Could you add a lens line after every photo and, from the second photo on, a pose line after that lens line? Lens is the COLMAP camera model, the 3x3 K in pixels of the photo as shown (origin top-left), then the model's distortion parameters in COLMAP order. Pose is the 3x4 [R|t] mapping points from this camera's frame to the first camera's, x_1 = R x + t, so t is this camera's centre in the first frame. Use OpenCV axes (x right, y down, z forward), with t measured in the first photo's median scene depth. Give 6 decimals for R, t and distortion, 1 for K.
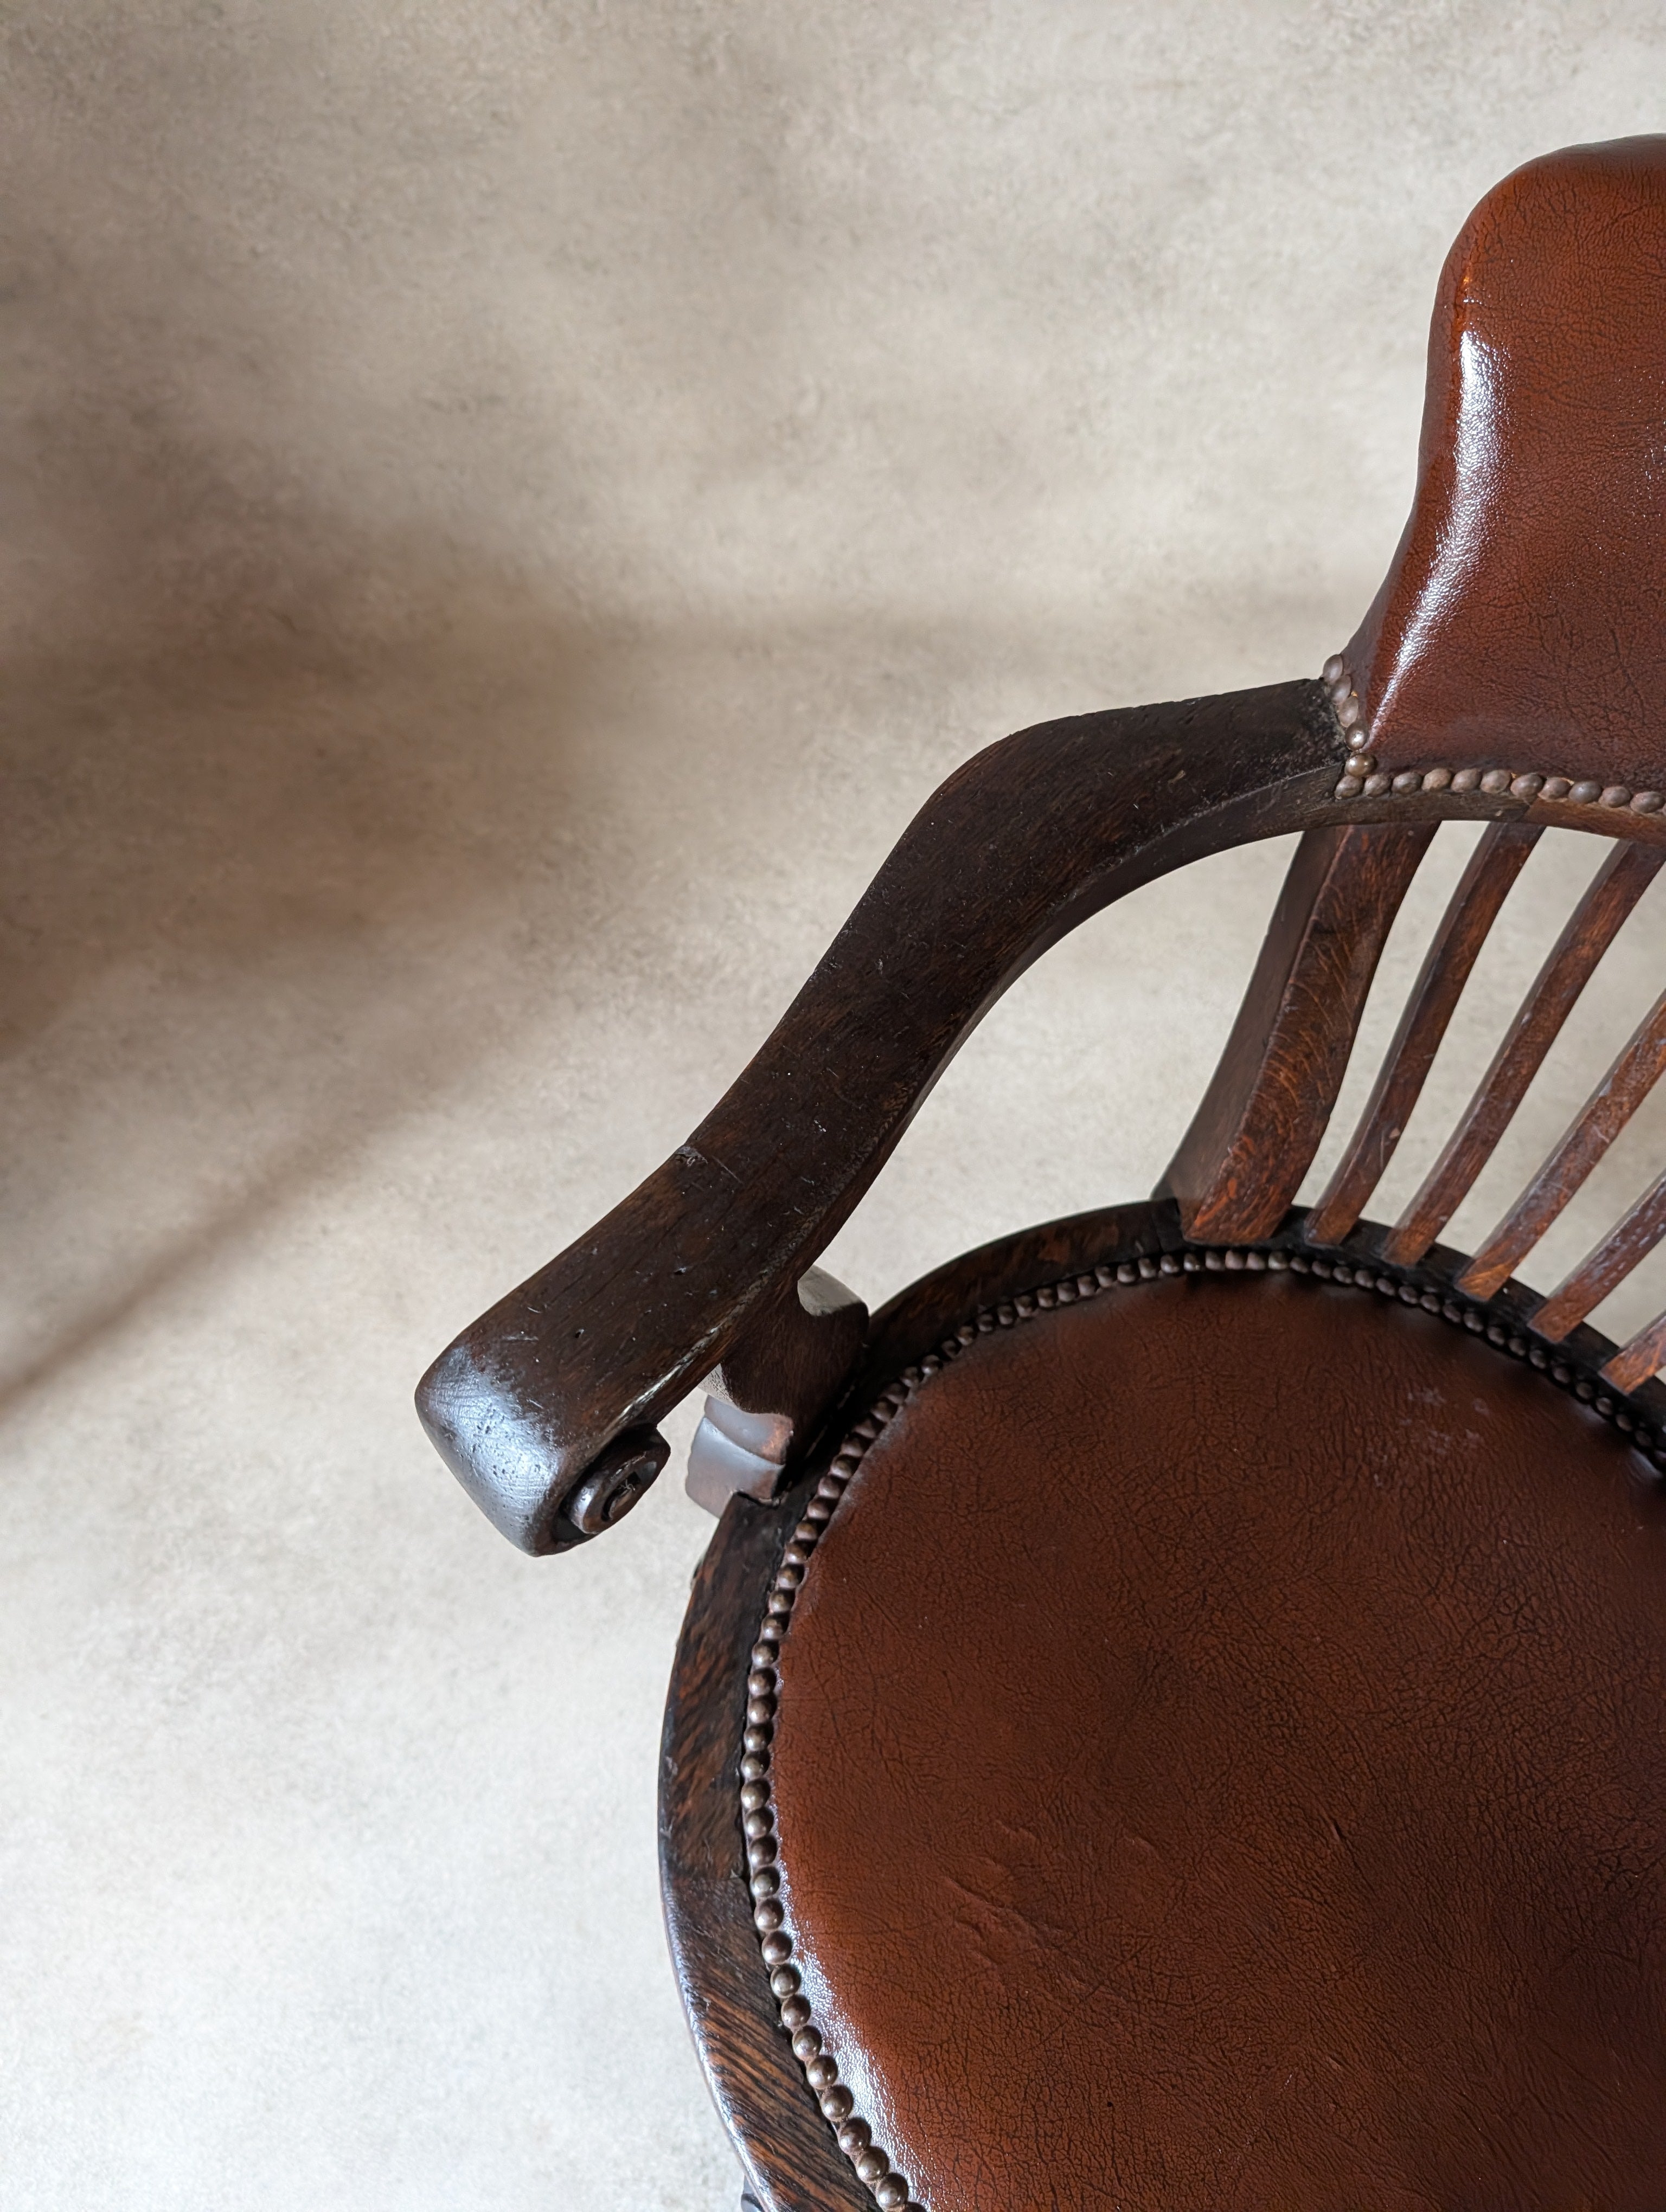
lens RADIAL K [[1616.6, 0, 816.1], [0, 1616.6, 1065.9], [0, 0, 1]] dist [-0.016848, 0.002383]
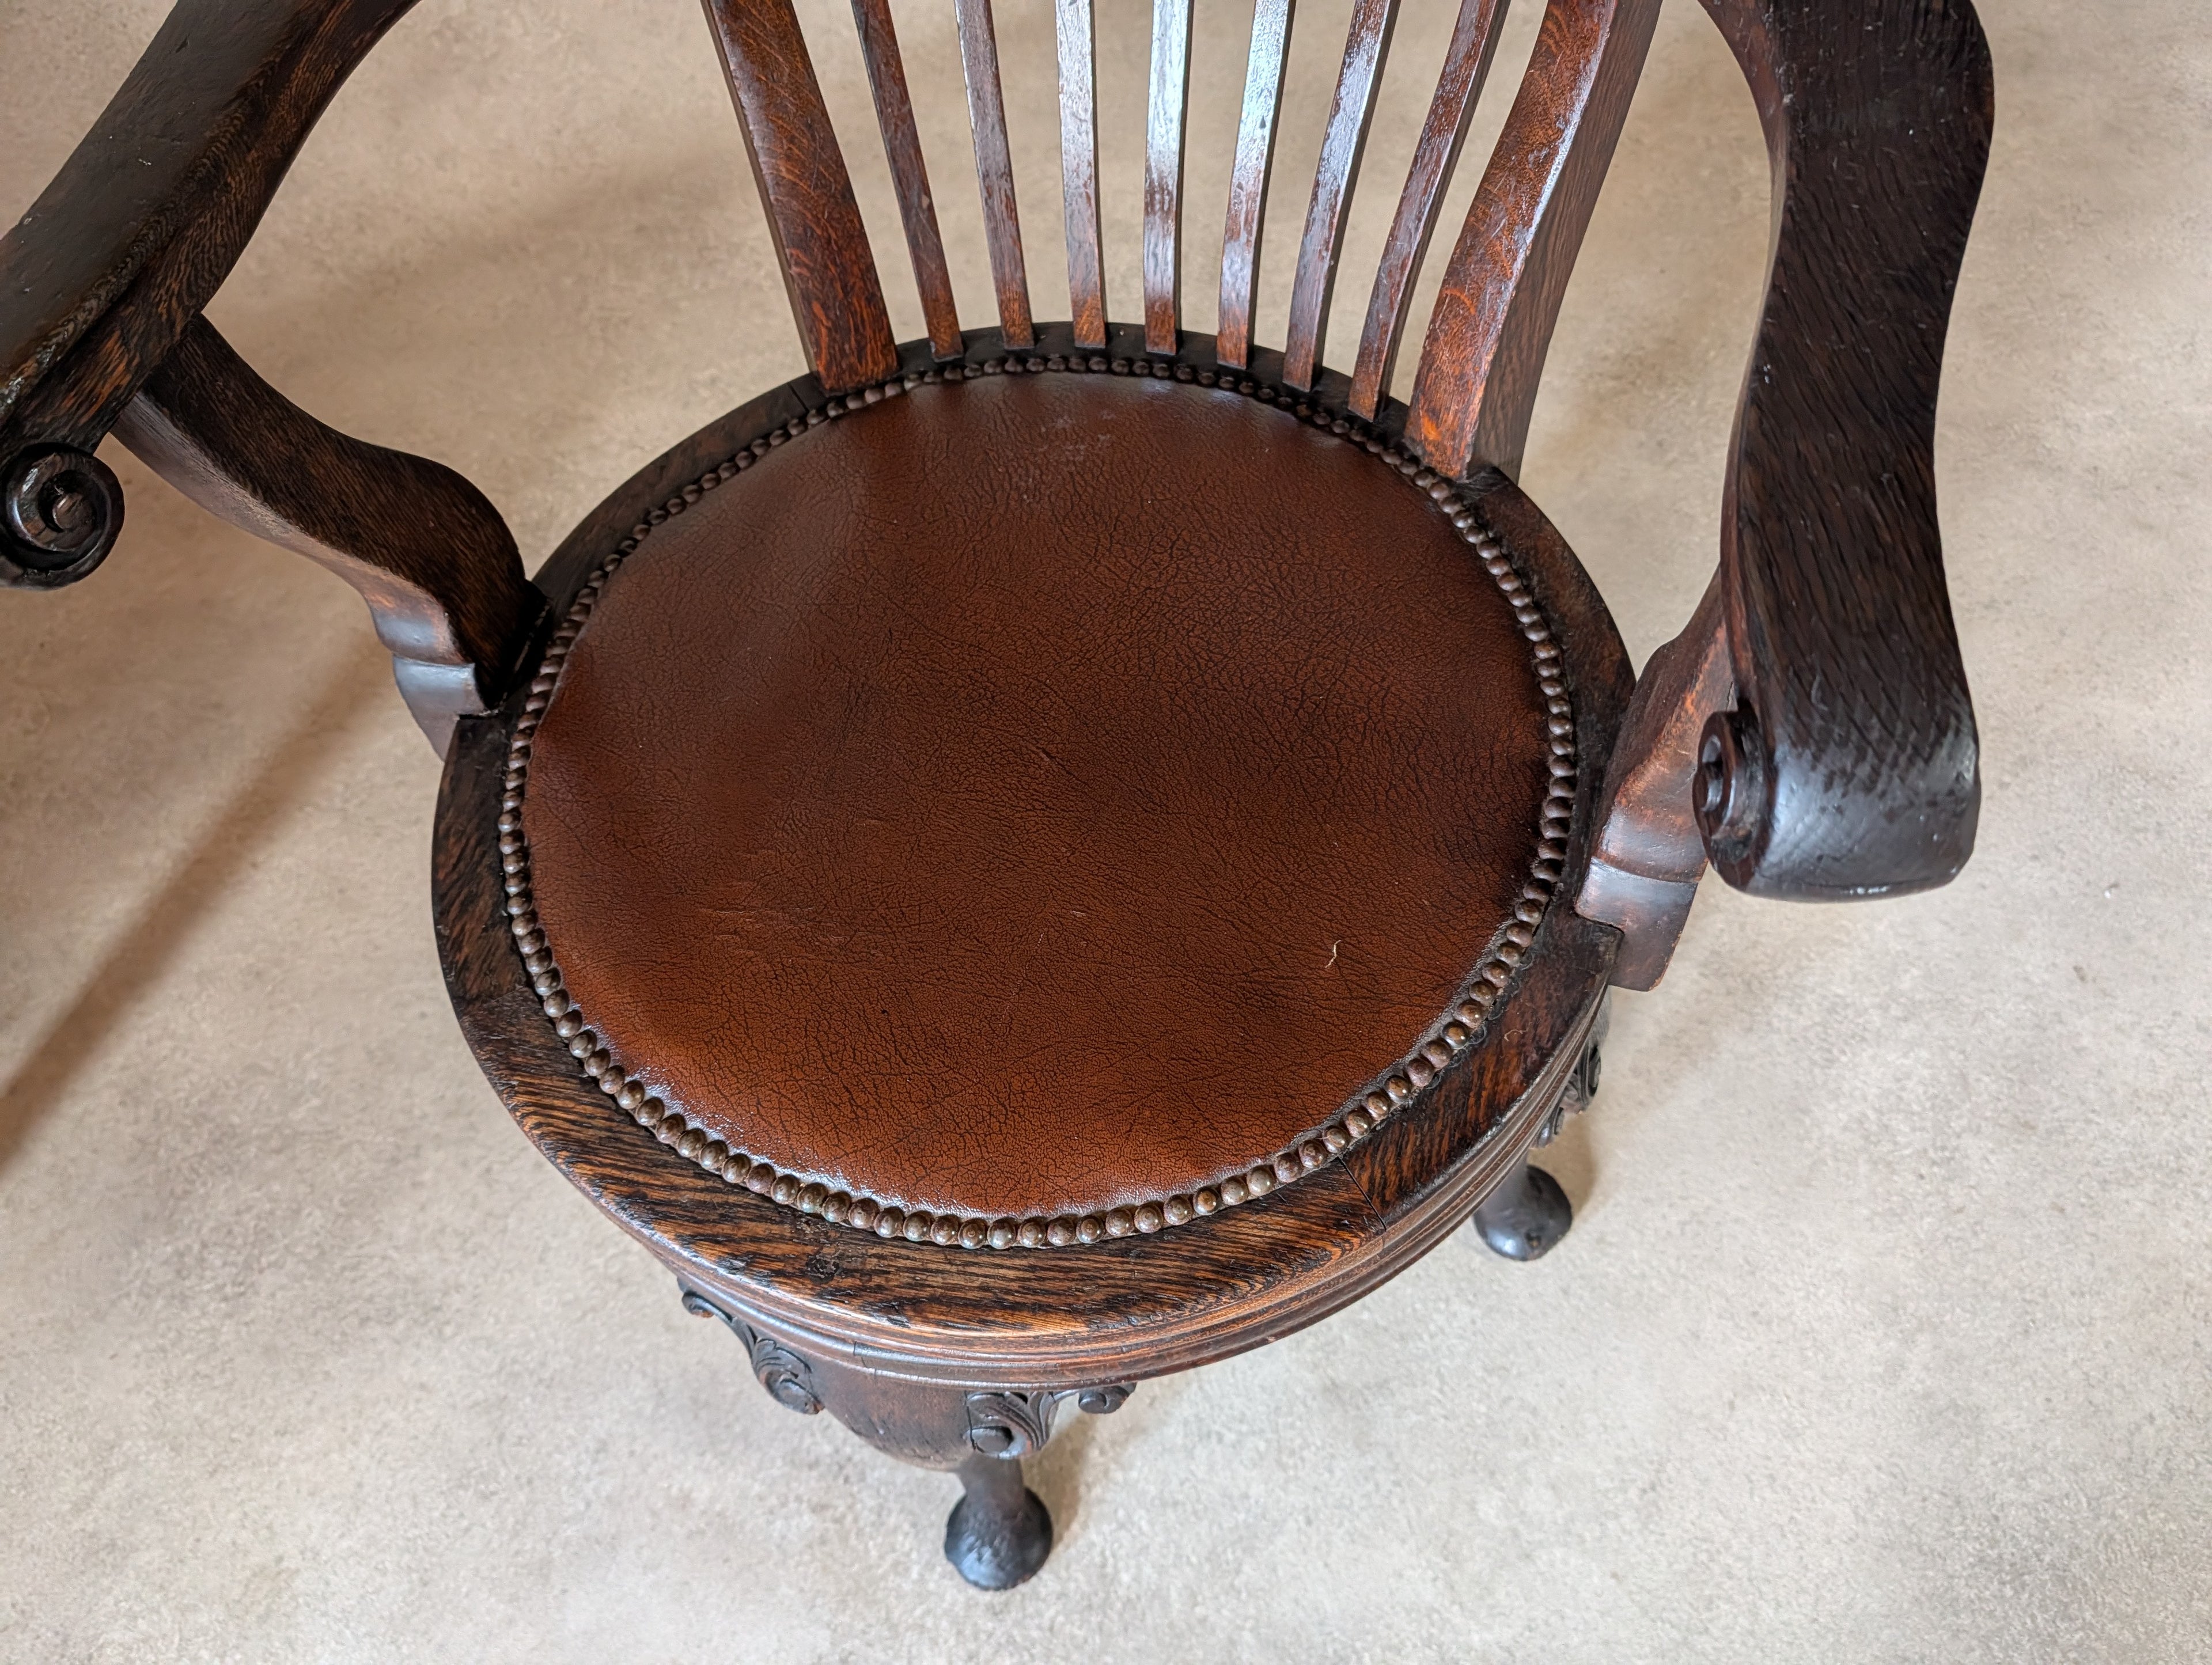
lens RADIAL K [[1616.2, 0, 1121.7], [0, 1616.2, 828.1], [0, 0, 1]] dist [-0.016848, 0.002383]
pose [[0.922677, -0.381180, 0.058051, 0.195124], [0.381548, 0.924335, 0.005039, 0.362537], [-0.055579, 0.017500, 0.998301, -0.064290]]
